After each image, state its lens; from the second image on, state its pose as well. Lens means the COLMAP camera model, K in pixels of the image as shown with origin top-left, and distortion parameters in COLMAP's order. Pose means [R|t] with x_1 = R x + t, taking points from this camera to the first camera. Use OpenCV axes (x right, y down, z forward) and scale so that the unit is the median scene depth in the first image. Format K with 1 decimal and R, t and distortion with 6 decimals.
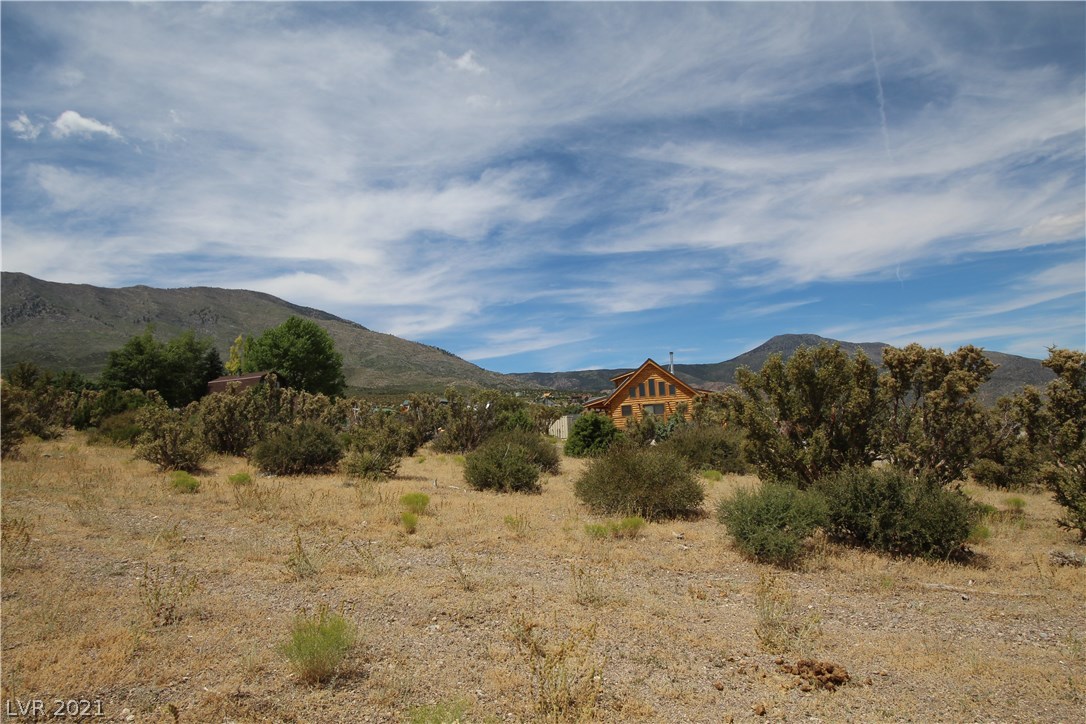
lens RADIAL K [[595.7, 0, 541.6], [0, 595.7, 346.6], [0, 0, 1]] dist [0.031969, -0.047967]
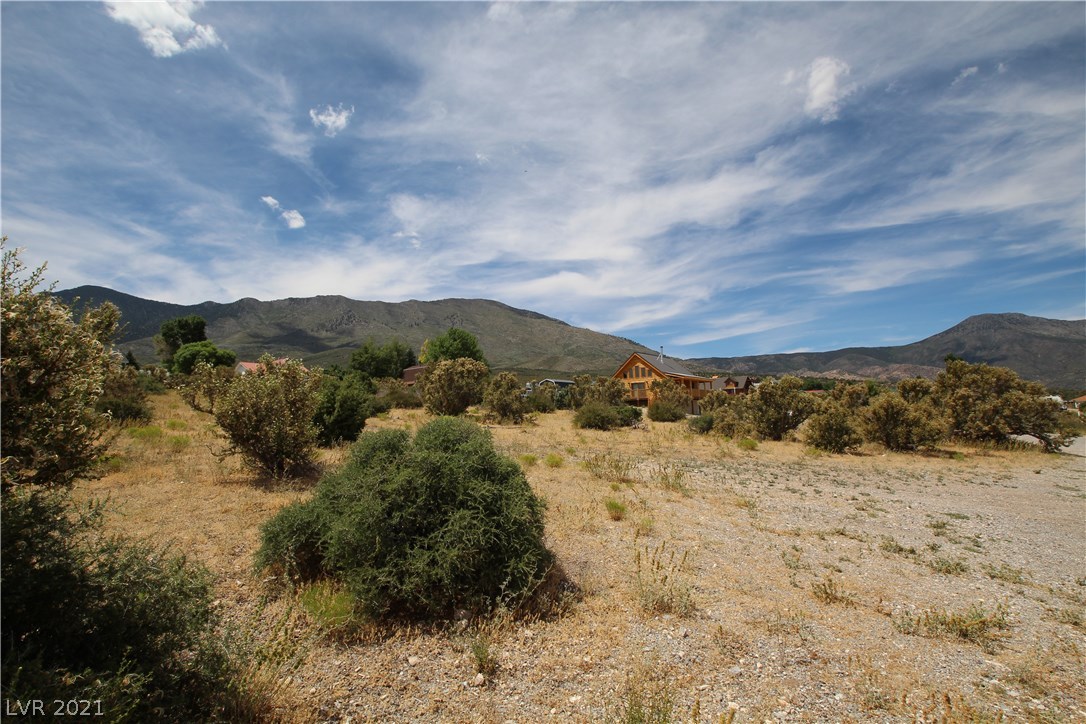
lens RADIAL K [[498.1, 0, 540.4], [0, 498.1, 361.1], [0, 0, 1]] dist [0.020126, -0.028588]
pose [[0.941348, -0.013986, -0.337148, -1.482670], [0.030060, 0.998644, 0.042505, 0.129732], [0.336097, -0.050146, 0.940492, 0.433856]]
